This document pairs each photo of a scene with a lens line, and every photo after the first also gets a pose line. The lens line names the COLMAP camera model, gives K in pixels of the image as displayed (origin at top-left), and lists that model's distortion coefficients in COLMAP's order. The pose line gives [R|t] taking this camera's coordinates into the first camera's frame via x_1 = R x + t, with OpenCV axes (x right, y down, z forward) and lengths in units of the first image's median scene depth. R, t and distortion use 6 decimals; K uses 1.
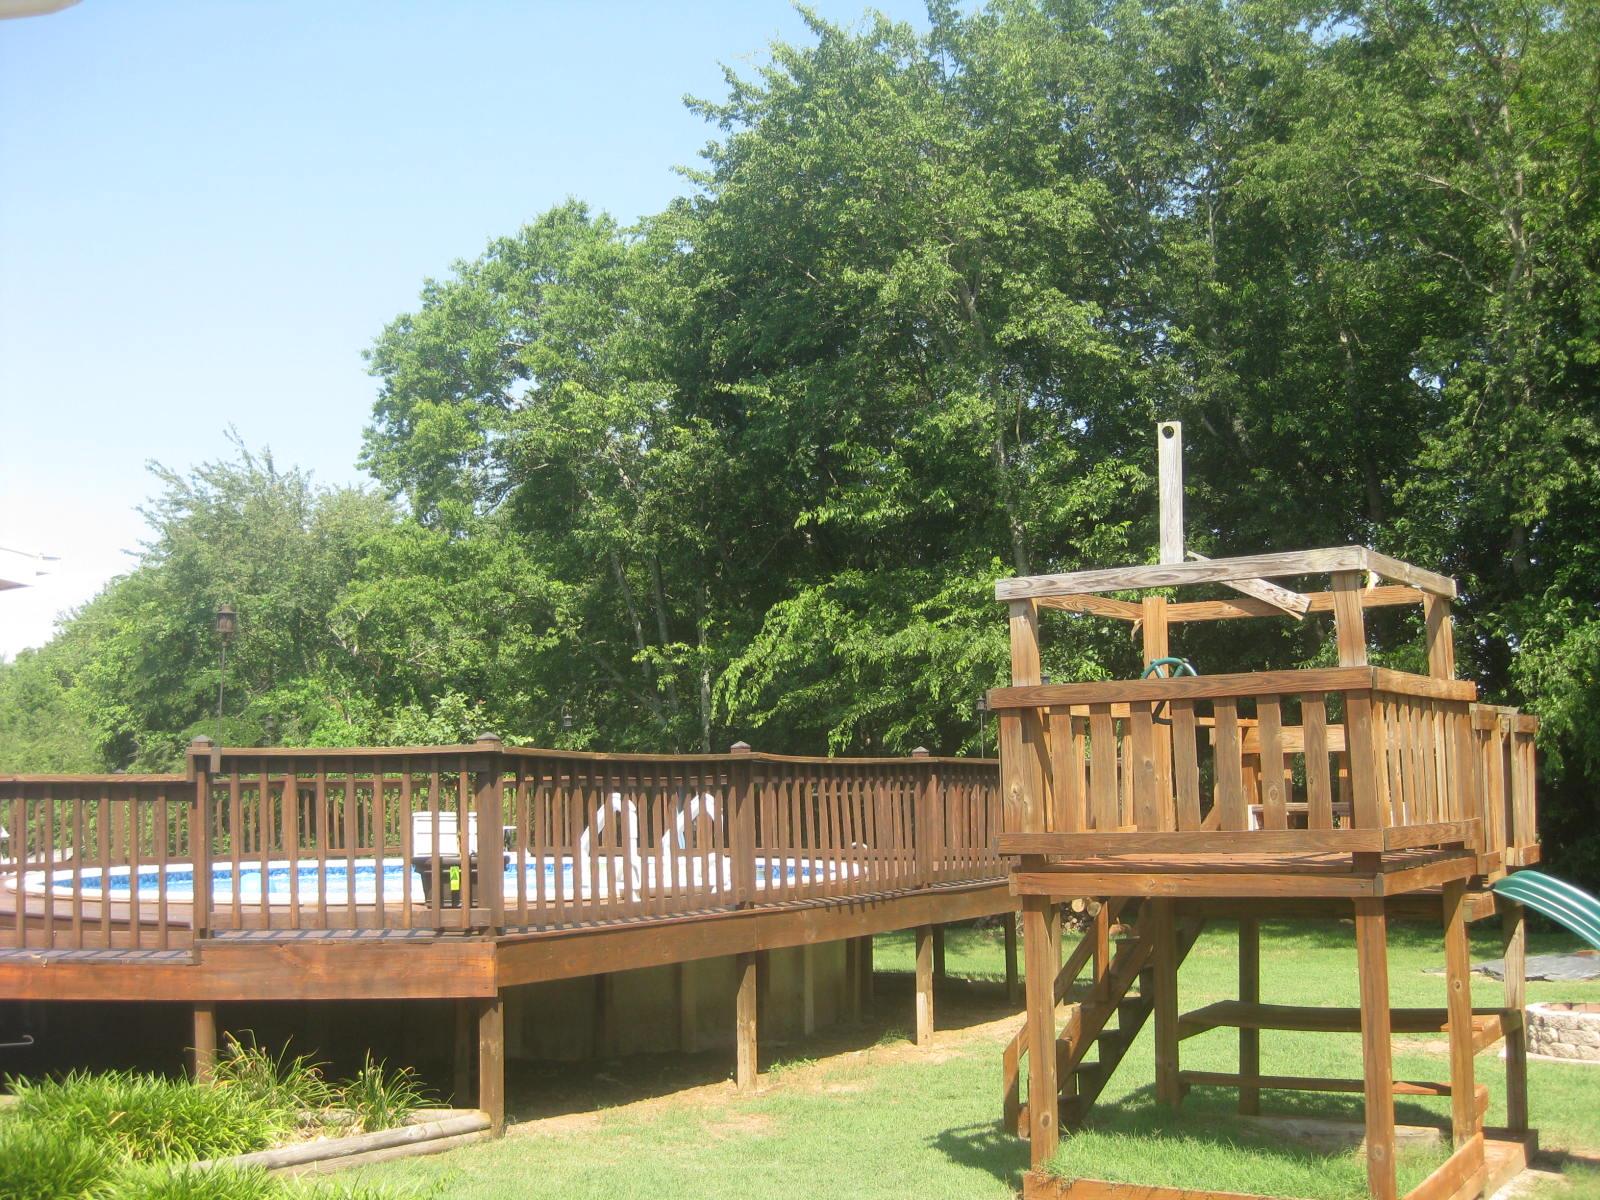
lens RADIAL K [[1817.2, 0, 796.2], [0, 1817.2, 616.1], [0, 0, 1]] dist [-0.184234, 0.168370]
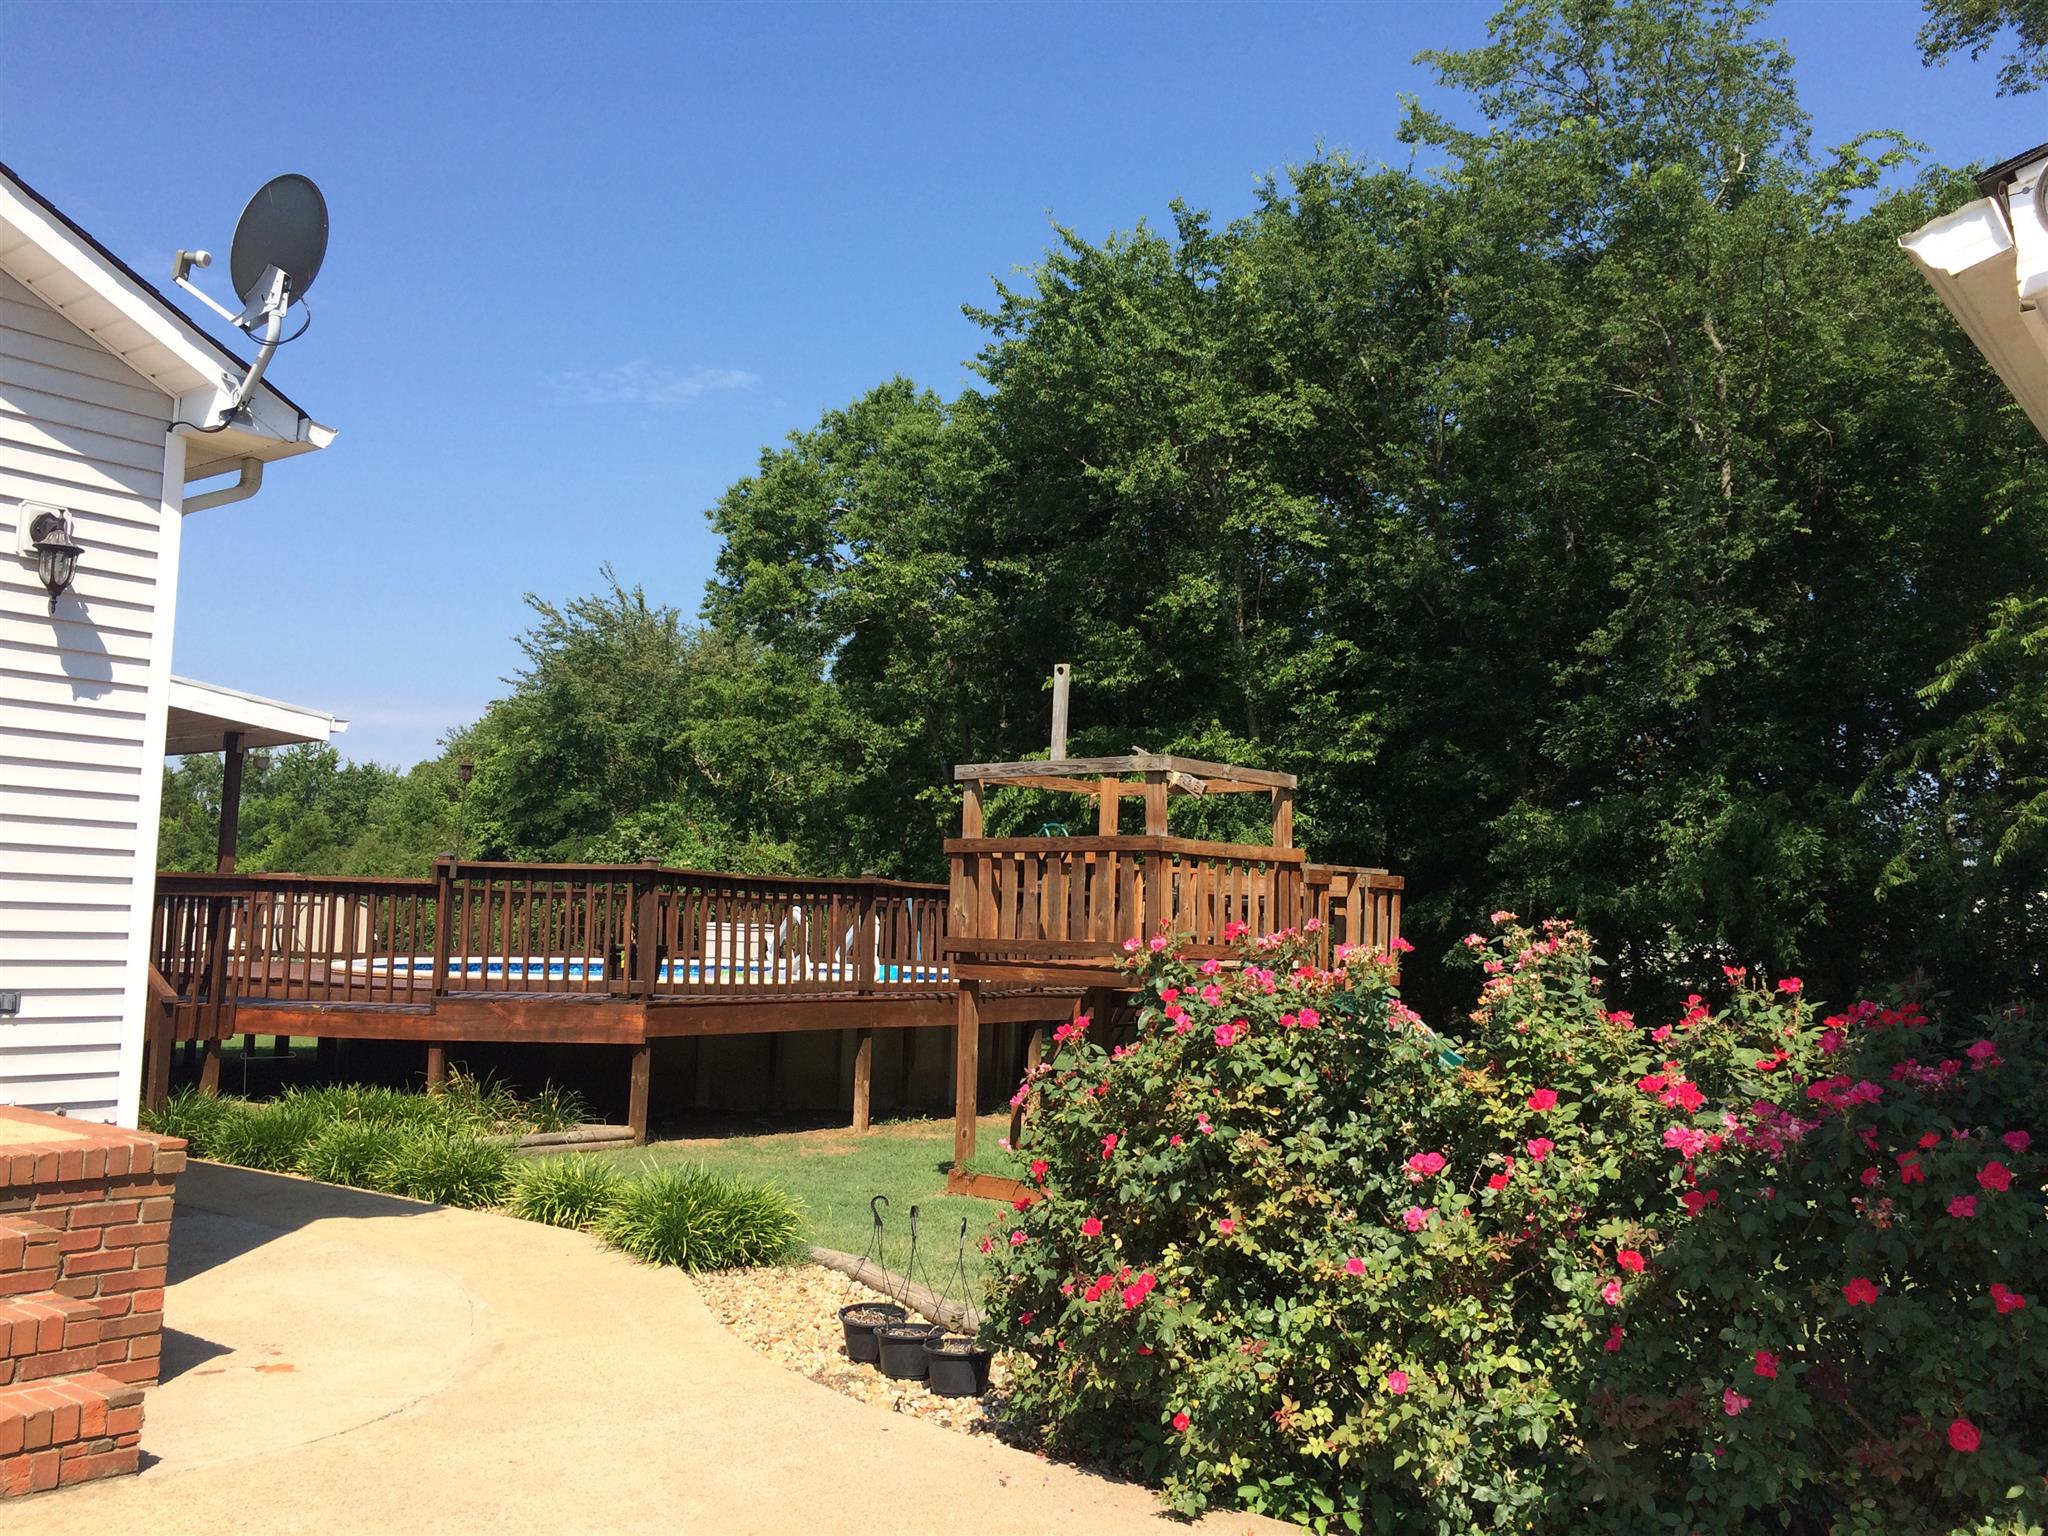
lens RADIAL K [[1805.9, 0, 1024.0], [0, 1805.9, 768.0], [0, 0, 1]] dist [0.046555, -0.000468]
pose [[0.994787, 0.033170, -0.096426, 0.085495], [-0.032202, 0.999414, 0.011579, -0.010153], [0.096753, -0.008413, 0.995273, -0.127098]]
